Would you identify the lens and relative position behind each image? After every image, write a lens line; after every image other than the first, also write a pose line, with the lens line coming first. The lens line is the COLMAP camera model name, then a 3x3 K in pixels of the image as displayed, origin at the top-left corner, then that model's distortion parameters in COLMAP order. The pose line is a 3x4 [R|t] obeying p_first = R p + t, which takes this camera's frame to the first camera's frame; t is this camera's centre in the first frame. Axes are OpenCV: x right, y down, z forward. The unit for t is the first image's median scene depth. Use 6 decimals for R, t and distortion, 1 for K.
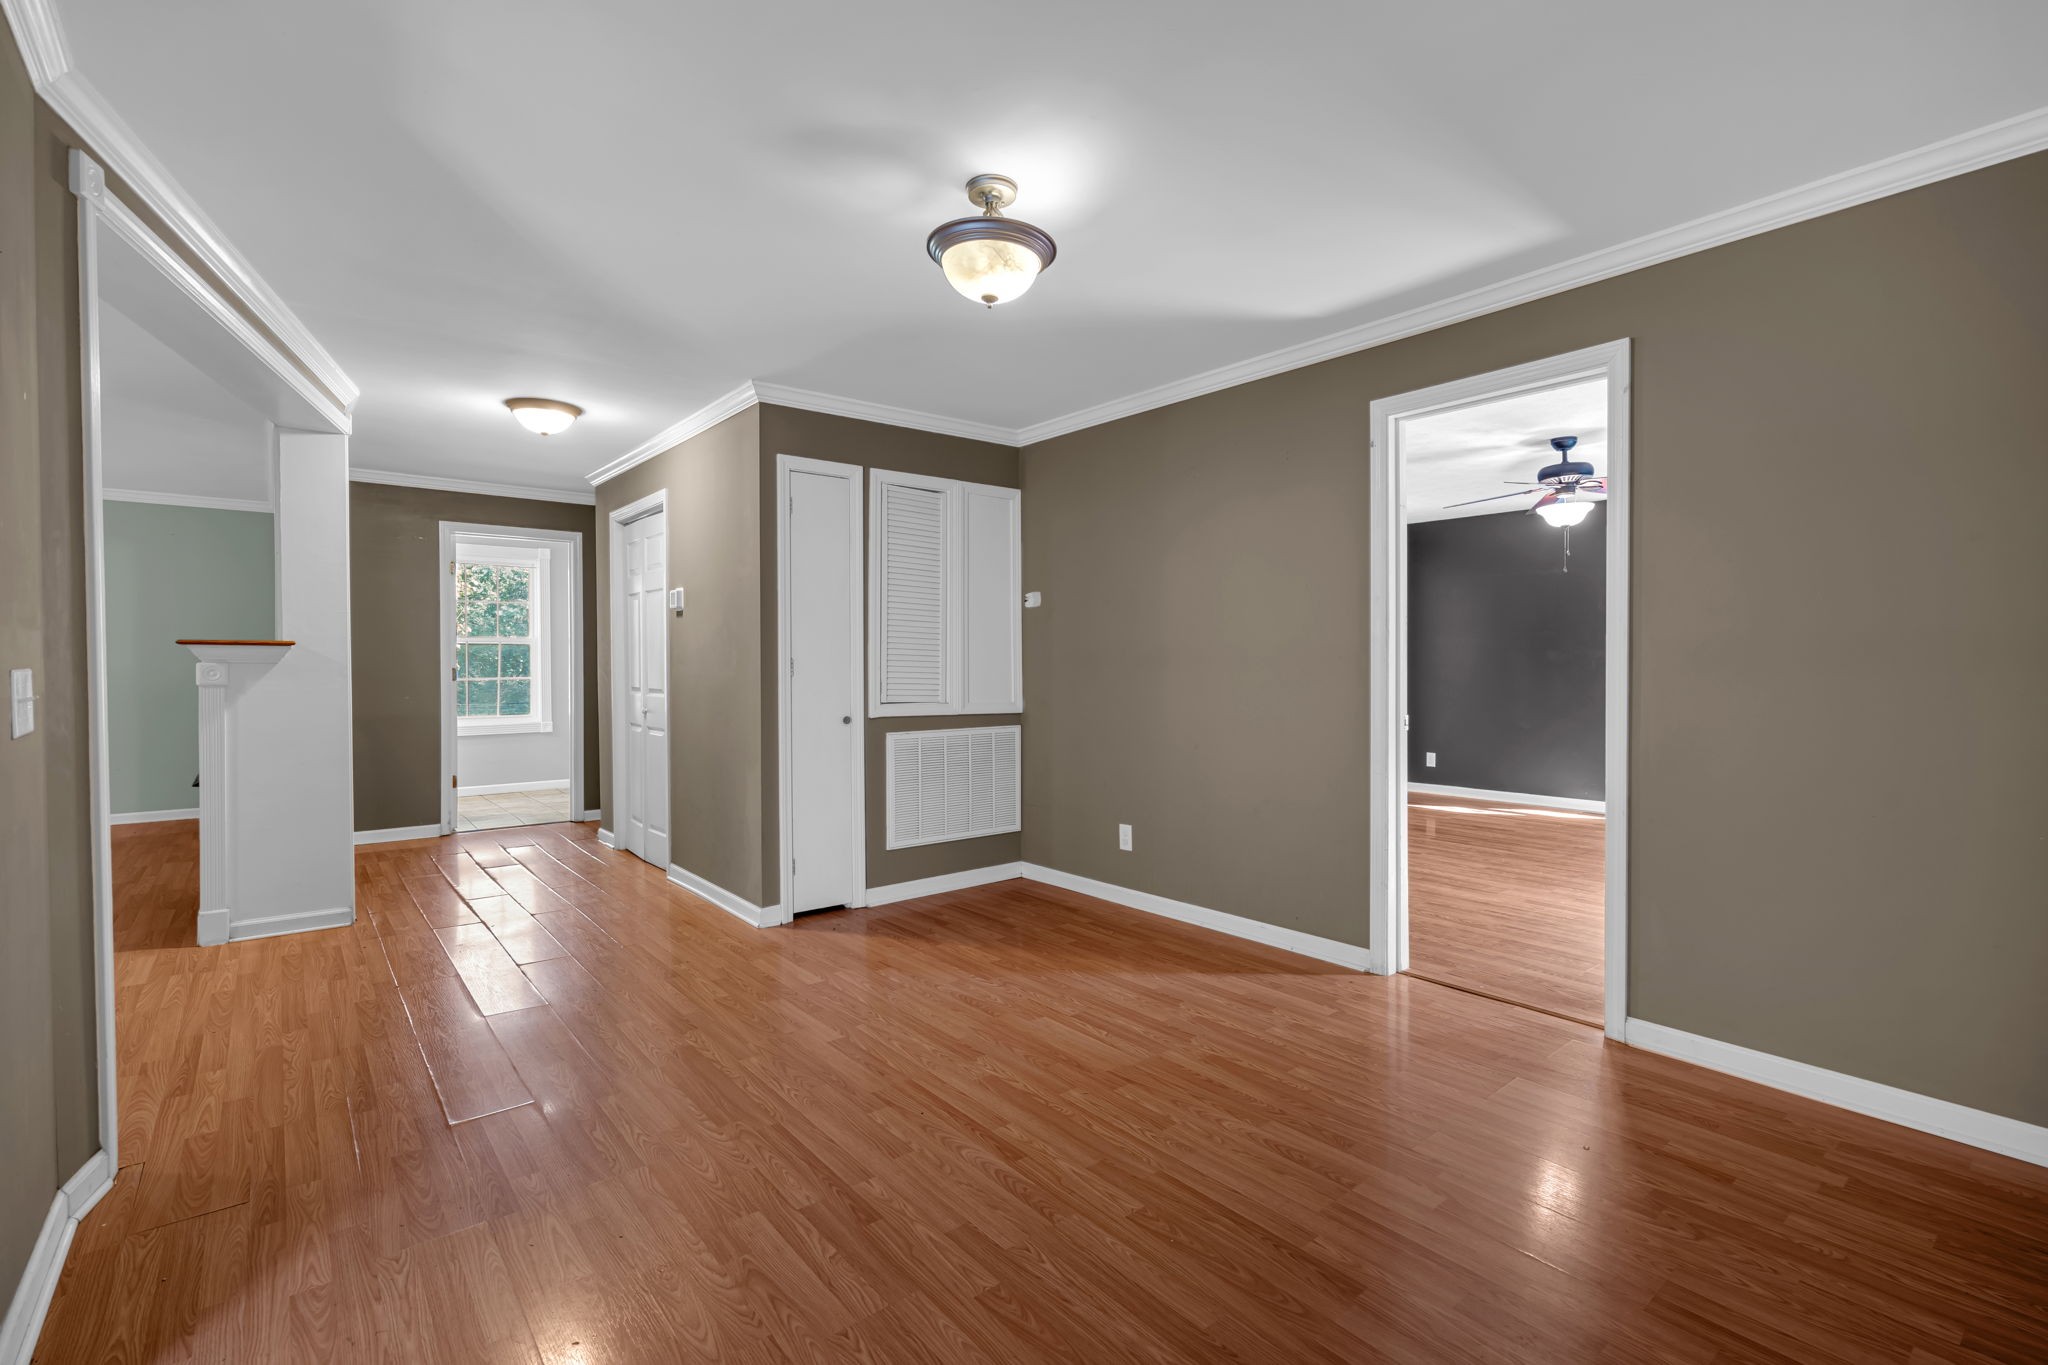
lens RADIAL K [[929.4, 0, 1029.9], [0, 929.4, 679.7], [0, 0, 1]] dist [-0.010377, 0.006078]
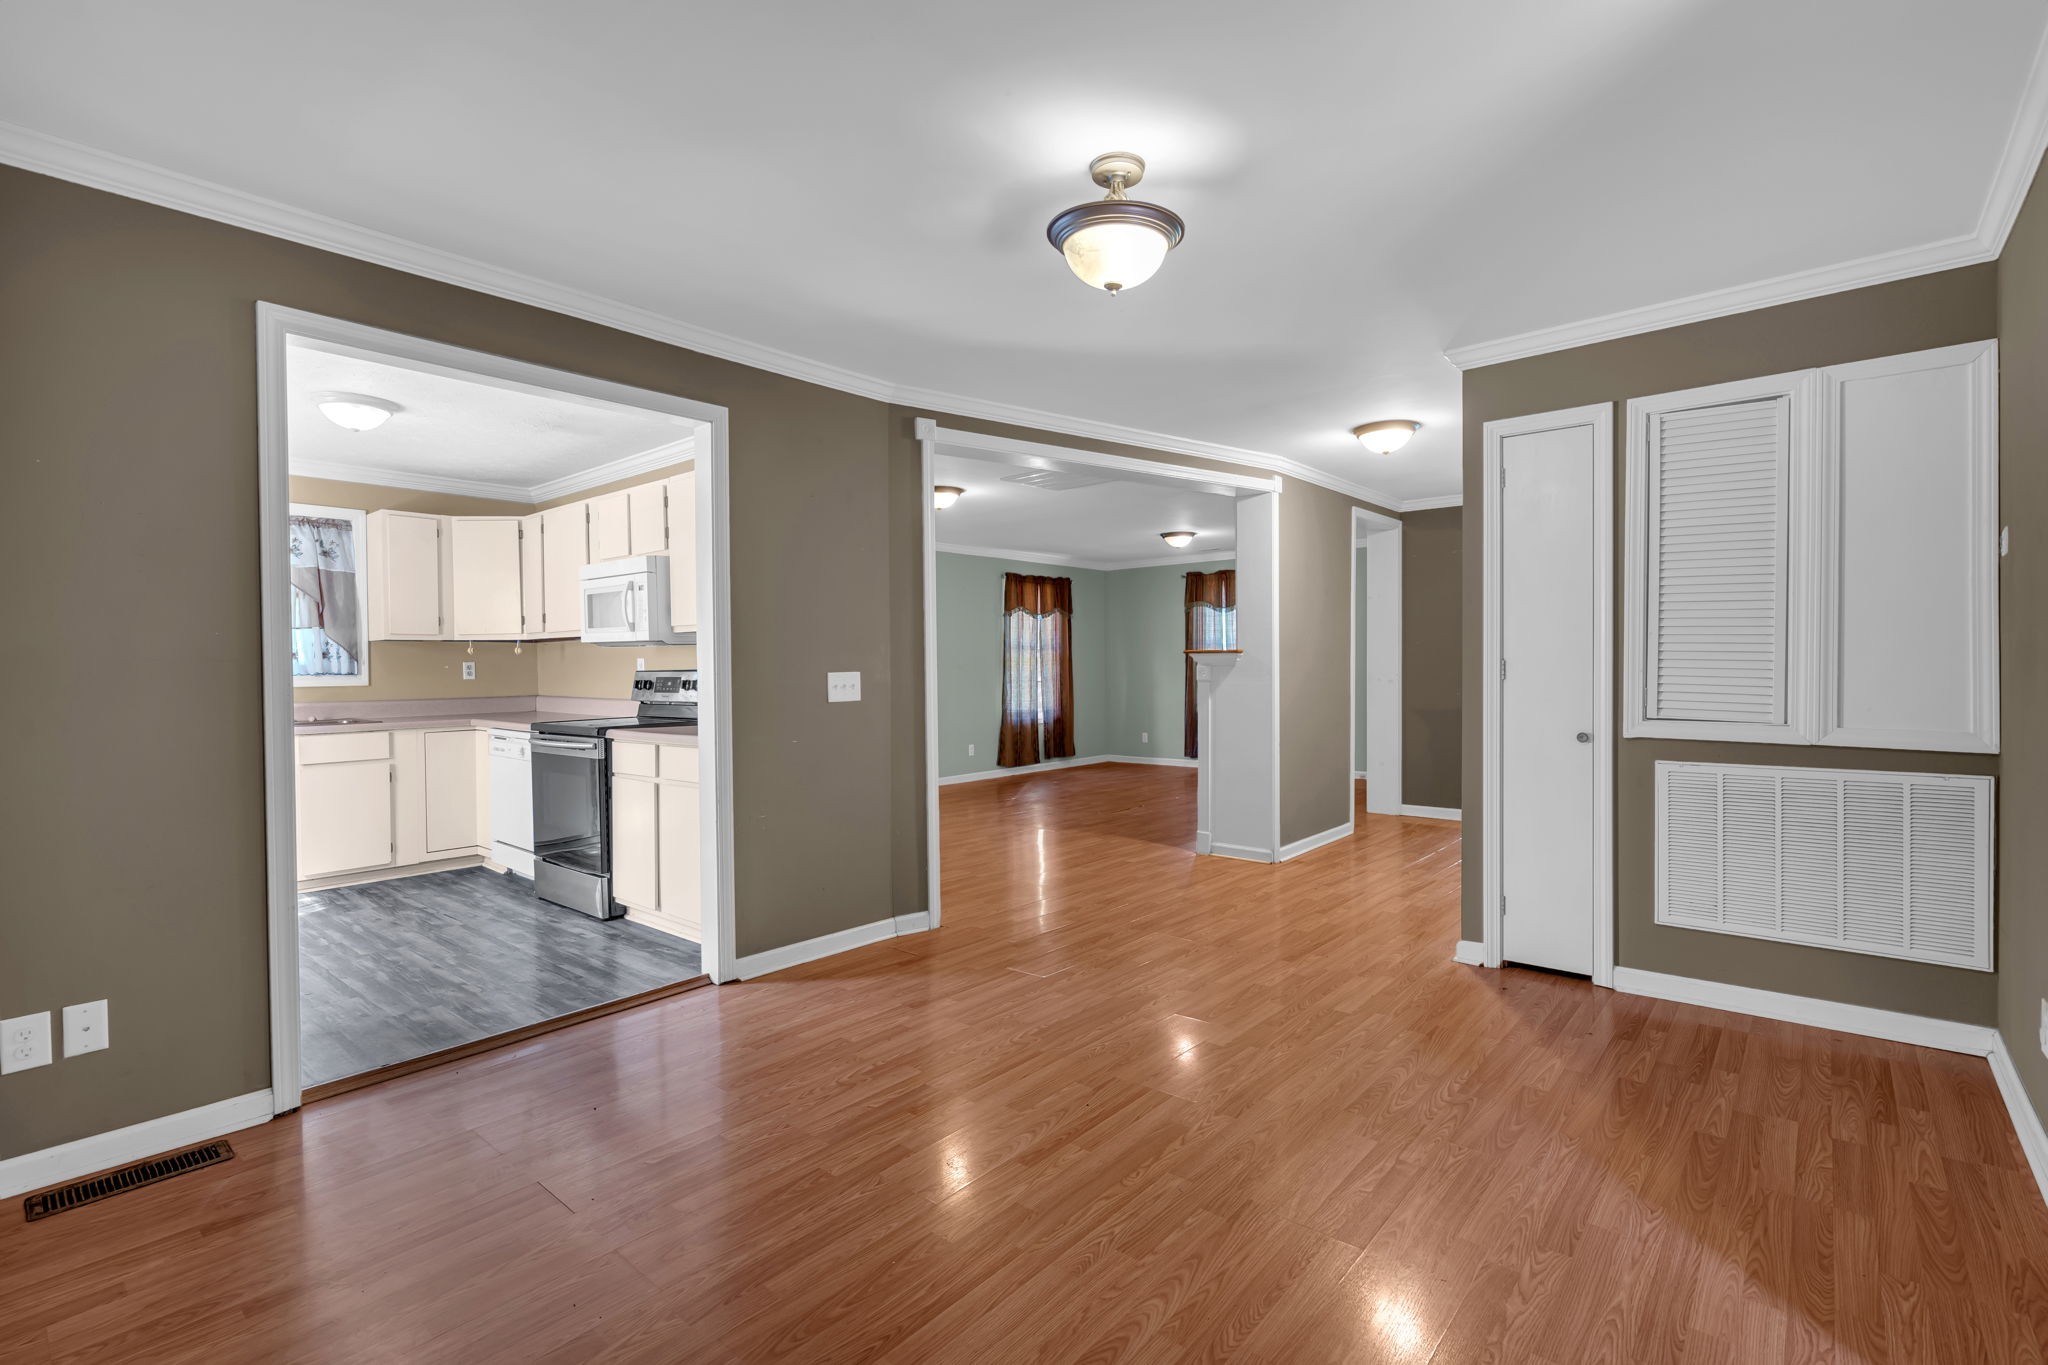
lens RADIAL K [[929.4, 0, 1029.9], [0, 929.4, 679.7], [0, 0, 1]] dist [-0.010377, 0.006078]
pose [[0.174564, 0.014025, -0.984546, 0.494710], [-0.009693, 0.999875, 0.012525, -0.010040], [0.984598, 0.007357, 0.174678, 0.422416]]
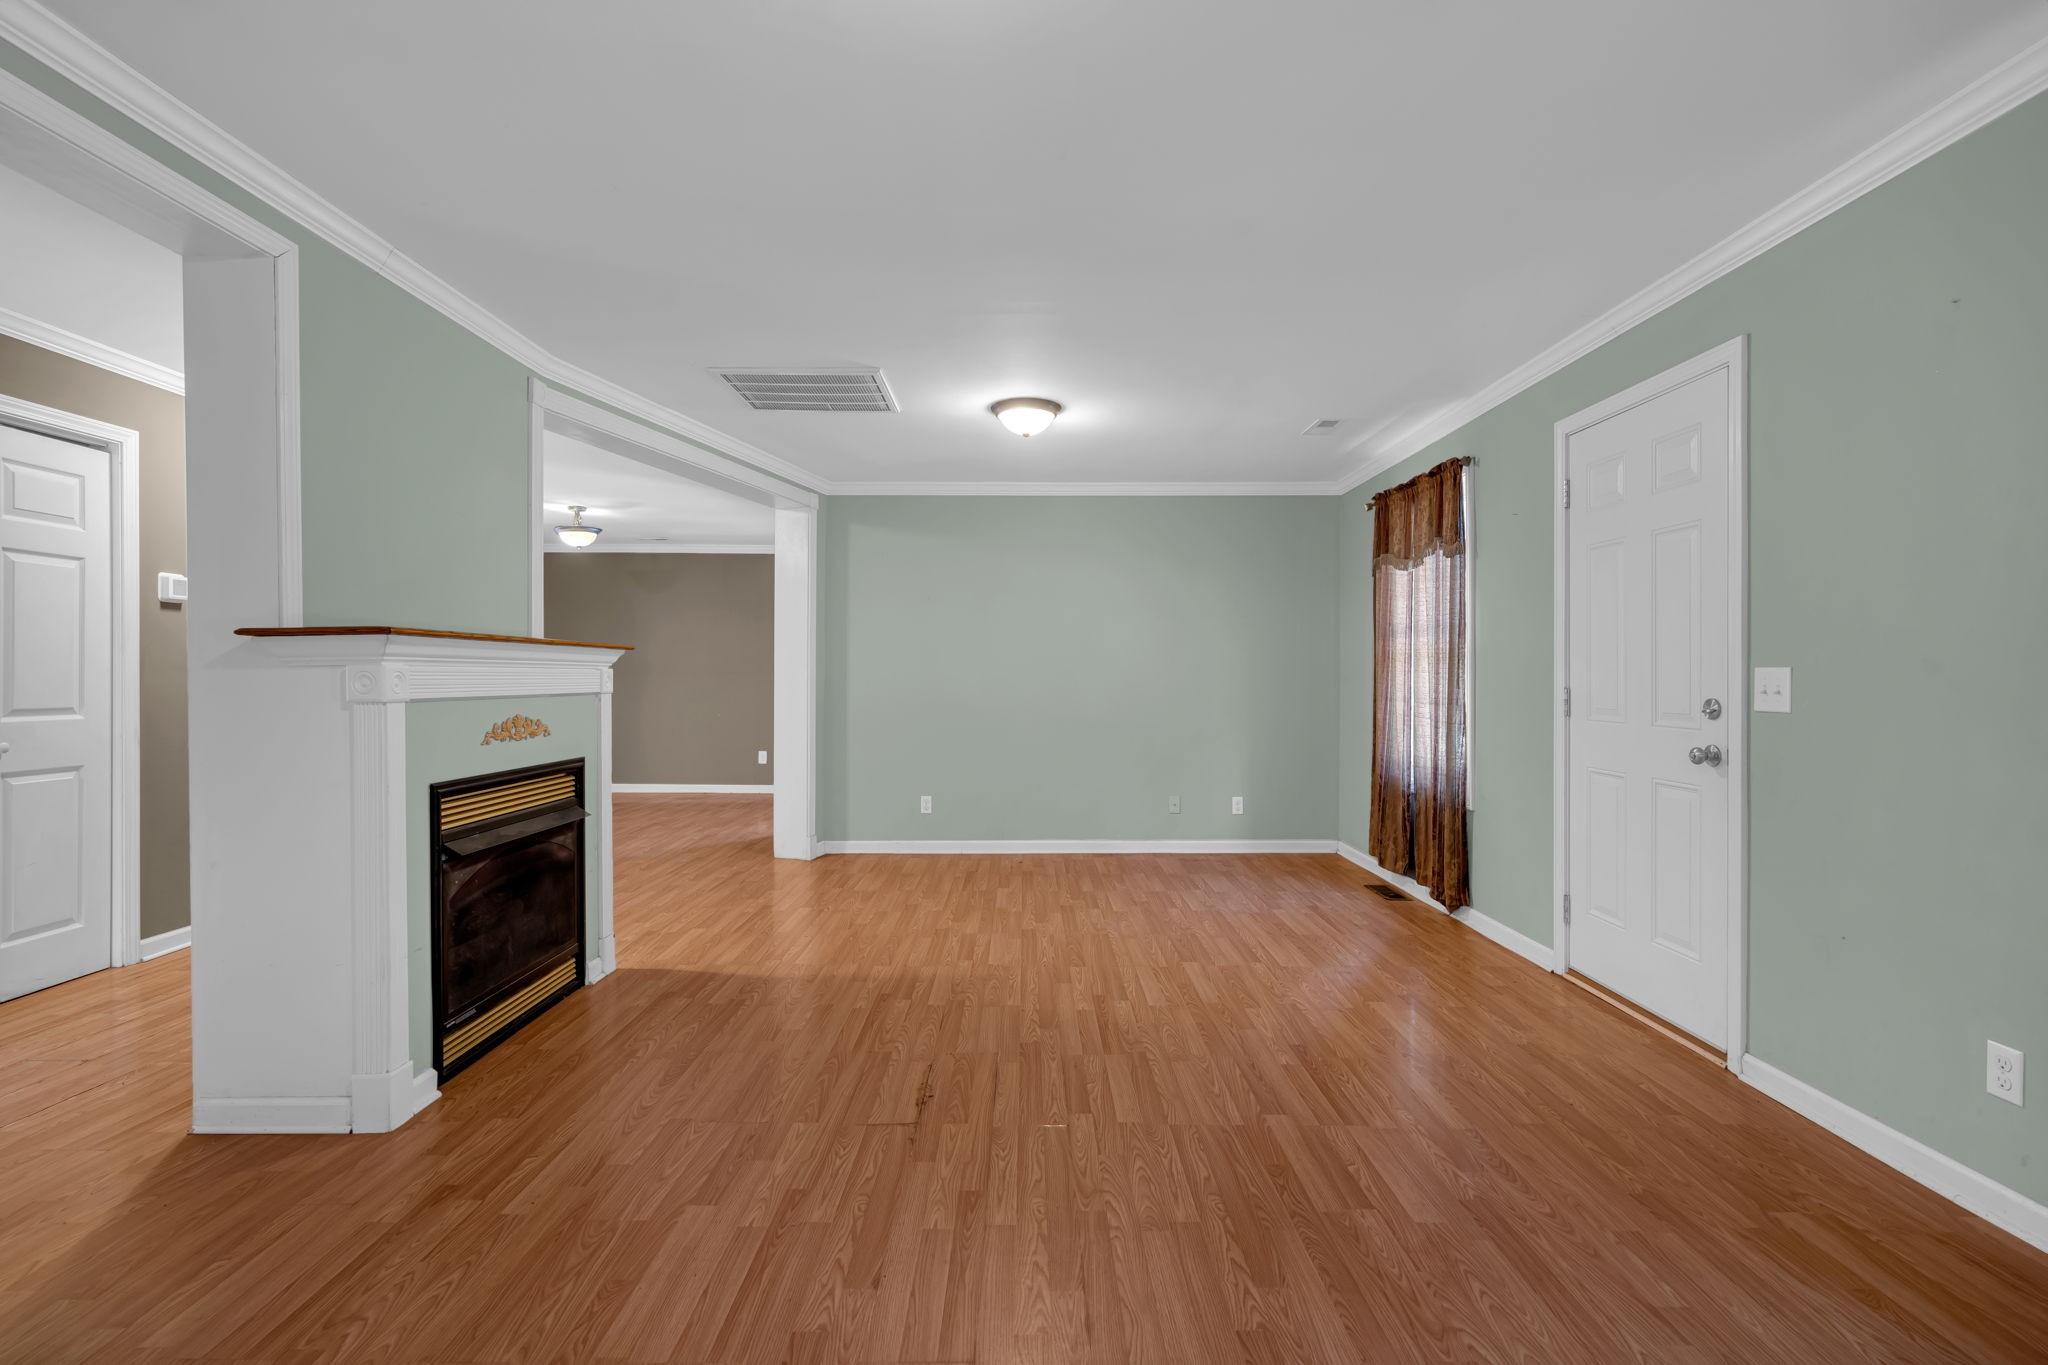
lens RADIAL K [[929.4, 0, 1029.9], [0, 929.4, 679.7], [0, 0, 1]] dist [-0.010377, 0.006078]
pose [[-0.777560, -0.002284, 0.628805, -1.657996], [0.011320, 0.999781, 0.017630, -0.017549], [-0.628707, 0.020826, -0.777364, 1.331734]]
